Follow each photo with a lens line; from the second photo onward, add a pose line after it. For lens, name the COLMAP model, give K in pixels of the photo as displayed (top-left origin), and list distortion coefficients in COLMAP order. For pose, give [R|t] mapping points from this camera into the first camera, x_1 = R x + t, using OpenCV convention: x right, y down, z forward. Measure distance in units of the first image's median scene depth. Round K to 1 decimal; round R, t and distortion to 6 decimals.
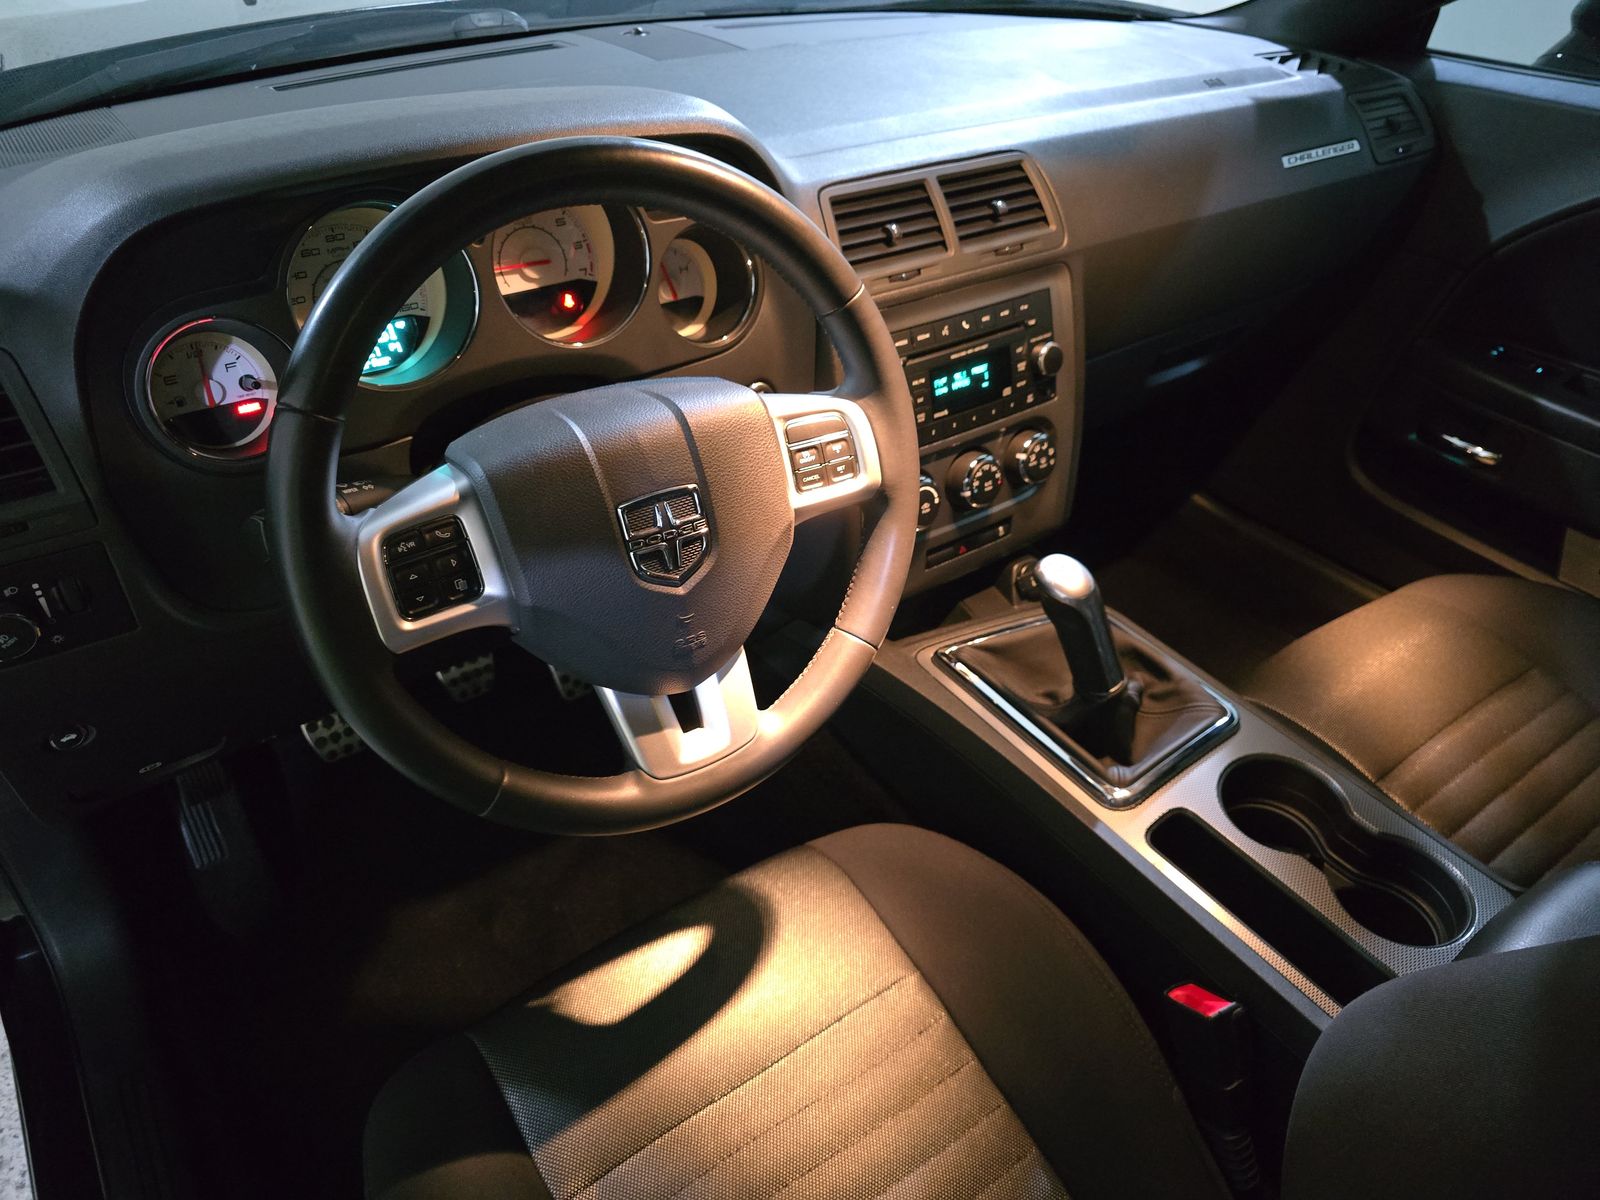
lens RADIAL K [[1075.4, 0, 804.7], [0, 1075.4, 603.4], [0, 0, 1]] dist [0.027139, -0.042664]
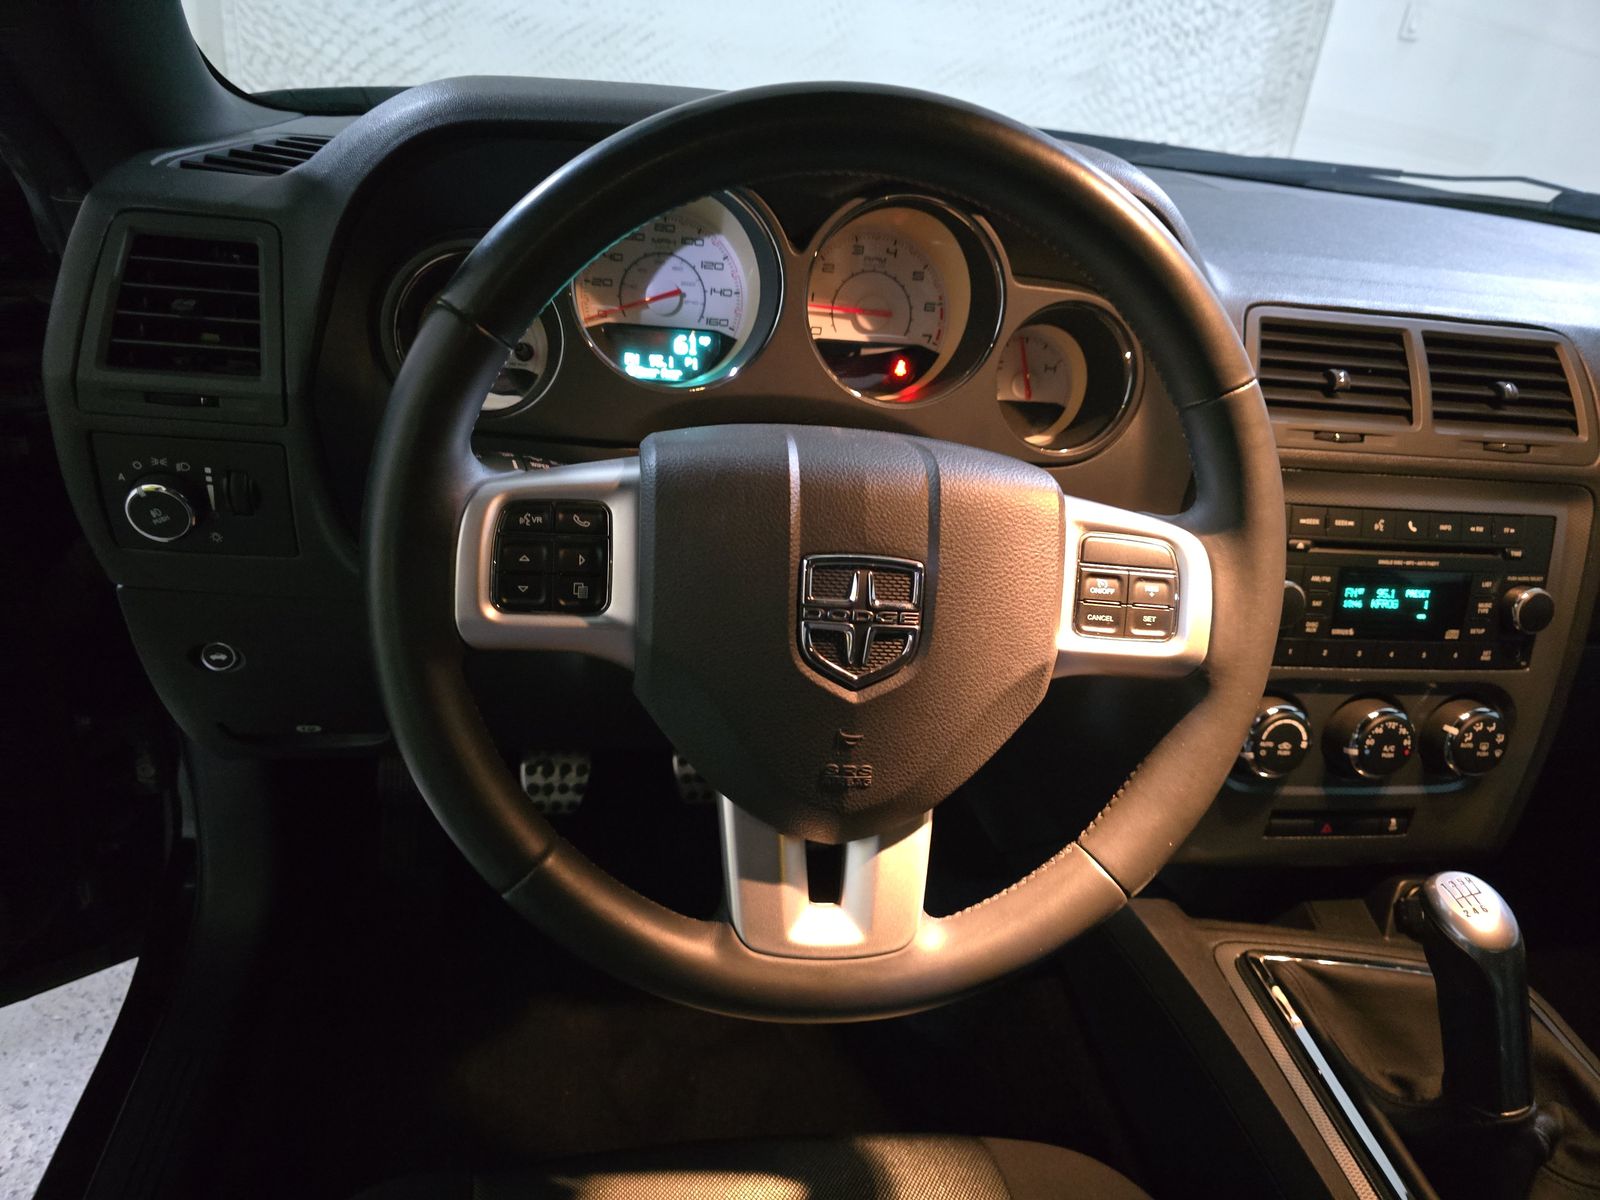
lens RADIAL K [[1075.4, 0, 804.7], [0, 1075.4, 603.4], [0, 0, 1]] dist [0.027139, -0.042664]
pose [[0.889311, 0.276021, -0.364607, 0.066141], [-0.340667, 0.931765, -0.125539, 0.020800], [0.305076, 0.235853, 0.922660, 0.221599]]
